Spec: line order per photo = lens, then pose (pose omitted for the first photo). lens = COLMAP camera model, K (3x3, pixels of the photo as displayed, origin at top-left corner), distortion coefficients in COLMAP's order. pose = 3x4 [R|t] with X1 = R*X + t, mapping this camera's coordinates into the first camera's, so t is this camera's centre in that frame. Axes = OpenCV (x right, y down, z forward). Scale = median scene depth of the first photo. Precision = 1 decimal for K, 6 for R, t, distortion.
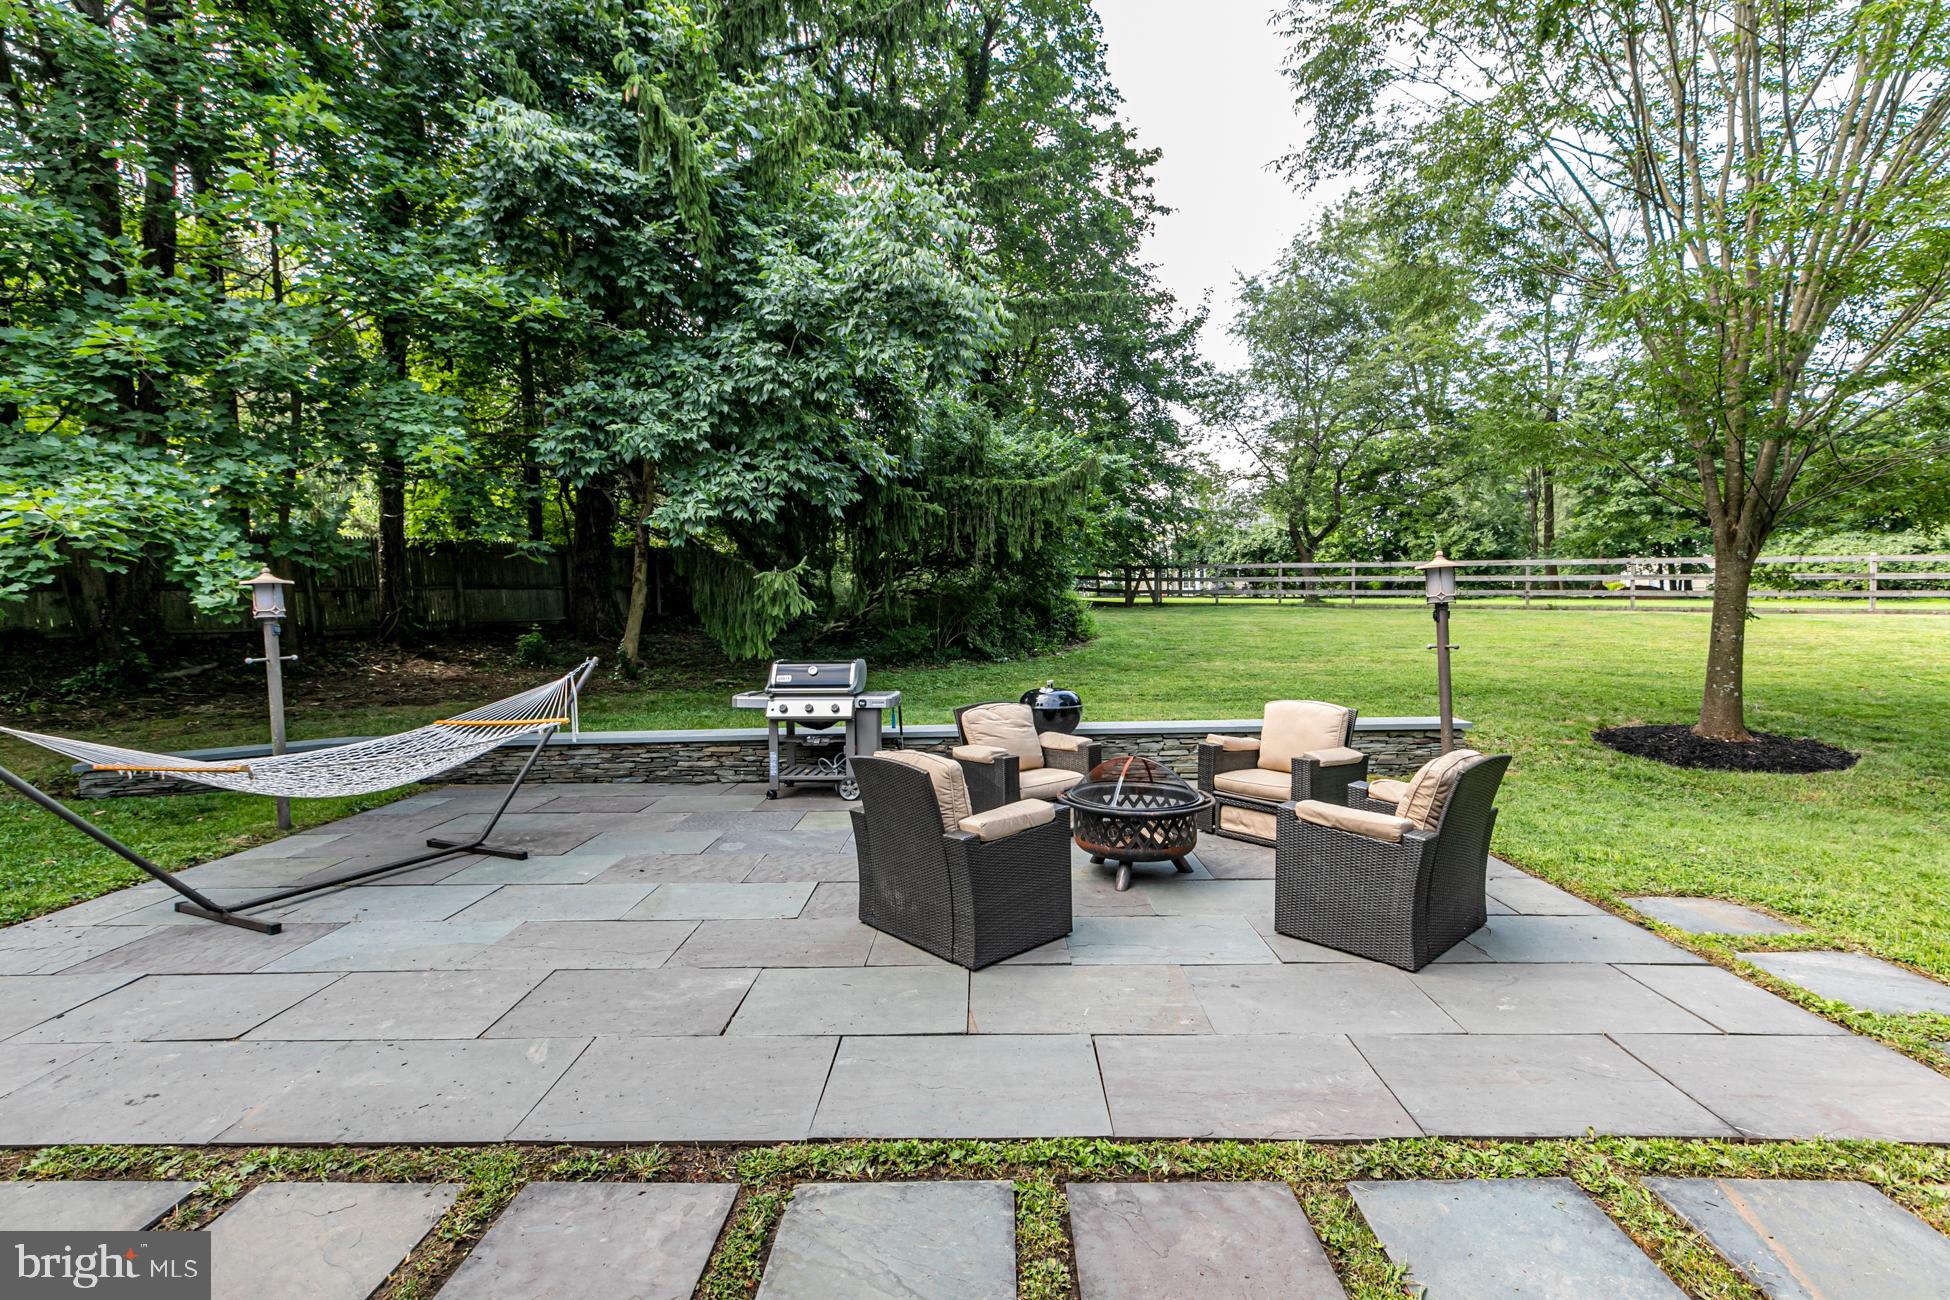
lens RADIAL K [[884.9, 0, 975.0], [0, 884.9, 650.0], [0, 0, 1]] dist [-0.002090, -0.000026]
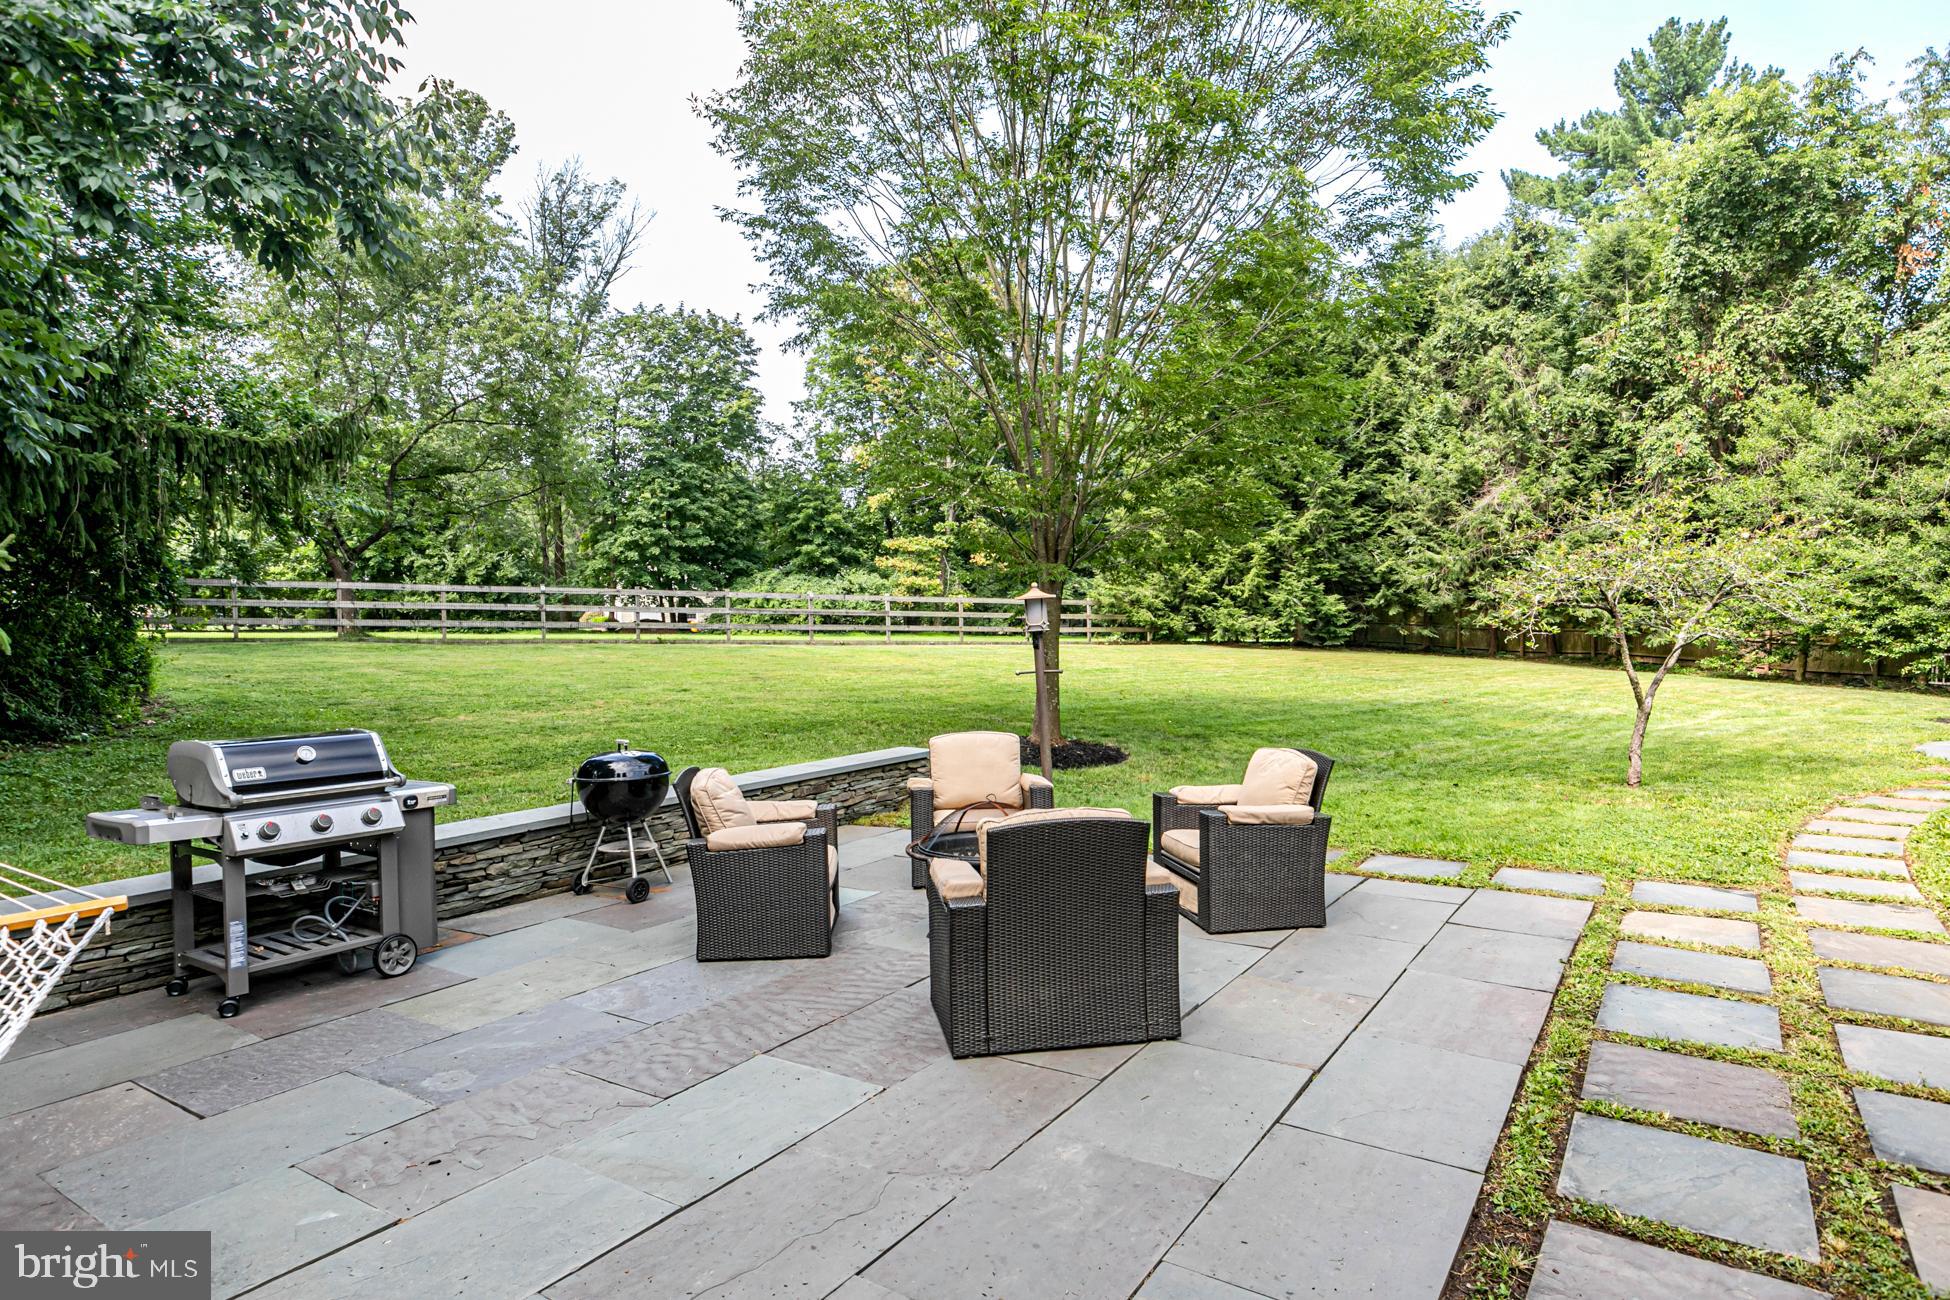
lens RADIAL K [[1109.4, 0, 975.0], [0, 1109.4, 613.4], [0, 0, 1]] dist [-0.006810, -0.000070]
pose [[0.528960, 0.015953, 0.848497, -0.520793], [0.047314, 0.997714, -0.048255, -0.011596], [-0.847327, 0.065671, 0.526996, 0.268182]]
